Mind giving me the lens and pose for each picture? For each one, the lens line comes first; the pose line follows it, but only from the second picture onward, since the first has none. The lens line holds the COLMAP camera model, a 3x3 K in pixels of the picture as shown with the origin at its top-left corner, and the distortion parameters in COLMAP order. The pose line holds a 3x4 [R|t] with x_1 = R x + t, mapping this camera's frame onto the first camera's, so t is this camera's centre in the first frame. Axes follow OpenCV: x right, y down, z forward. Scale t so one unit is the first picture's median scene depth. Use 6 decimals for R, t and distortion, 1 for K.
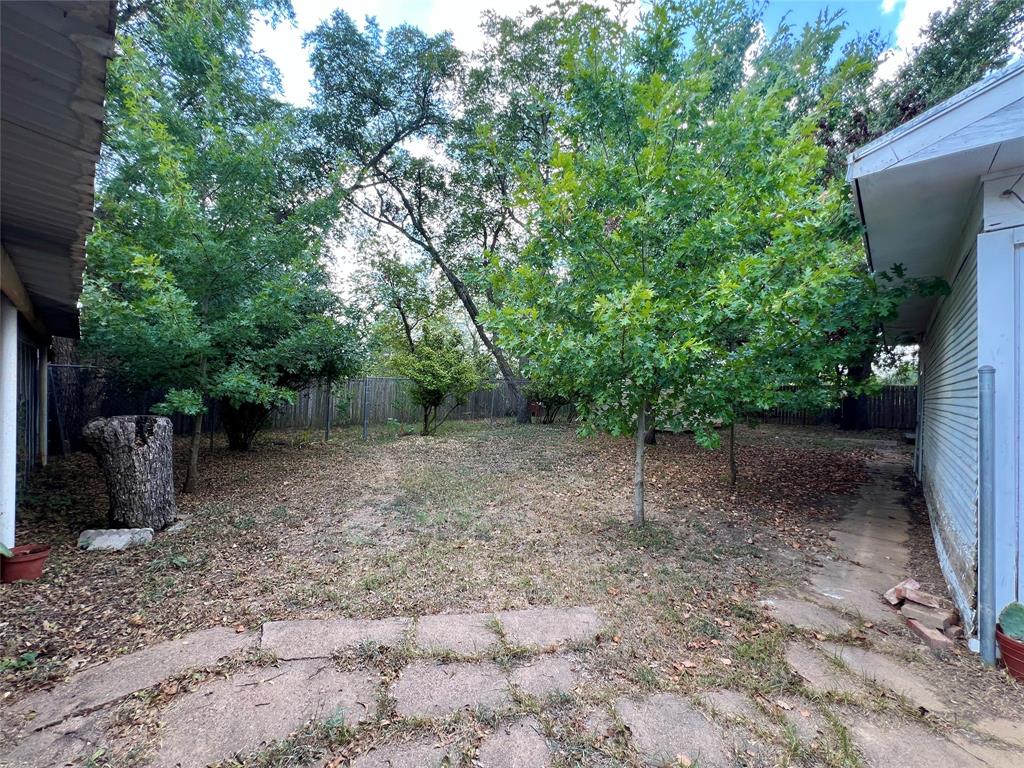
lens RADIAL K [[410.9, 0, 510.6], [0, 410.9, 381.4], [0, 0, 1]] dist [-0.005192, 0.000816]
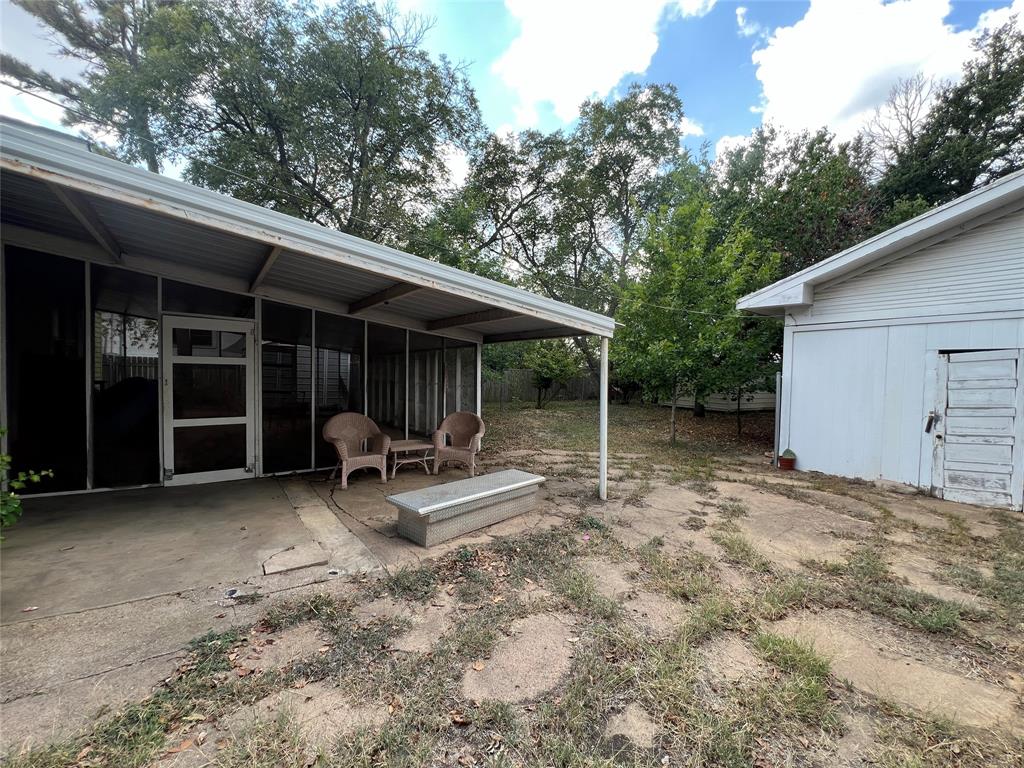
lens RADIAL K [[410.9, 0, 510.6], [0, 410.9, 381.4], [0, 0, 1]] dist [-0.005192, 0.000816]
pose [[0.984644, 0.009040, -0.174343, -0.053424], [-0.003690, 0.999513, 0.030986, -0.010765], [0.174538, -0.029867, 0.984197, -0.444235]]
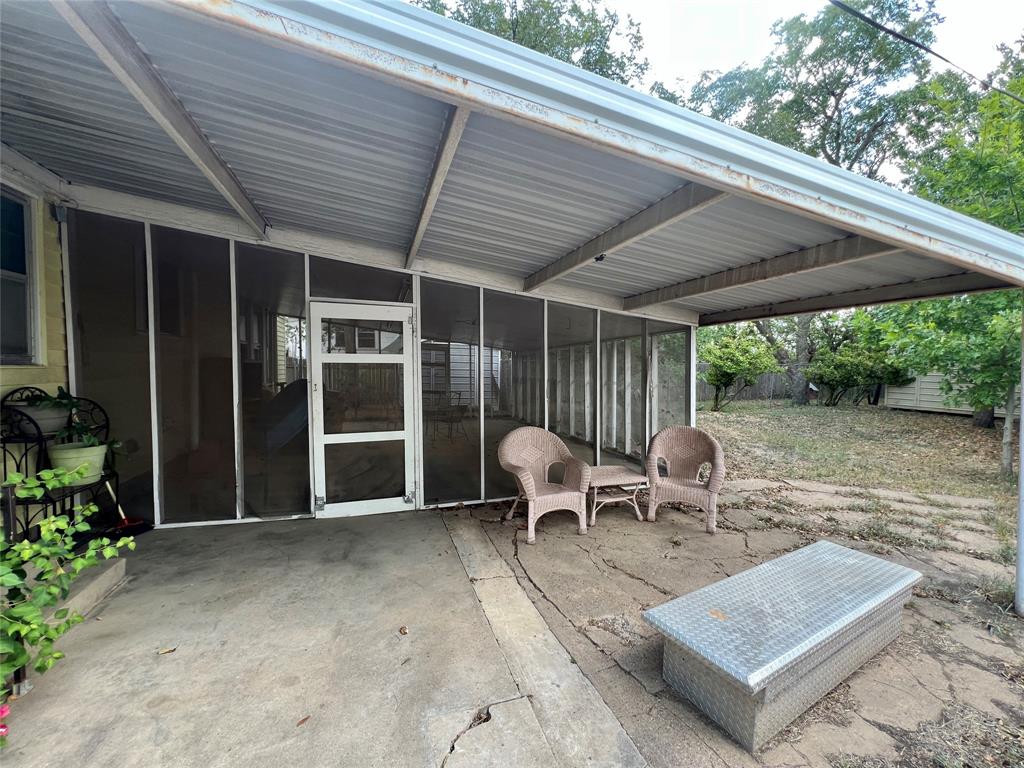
lens RADIAL K [[410.9, 0, 510.6], [0, 410.9, 381.4], [0, 0, 1]] dist [-0.005192, 0.000816]
pose [[0.881209, 0.003013, -0.472717, -0.170220], [0.017106, 0.999122, 0.038256, -0.010374], [0.472417, -0.041798, 0.880384, -0.318989]]
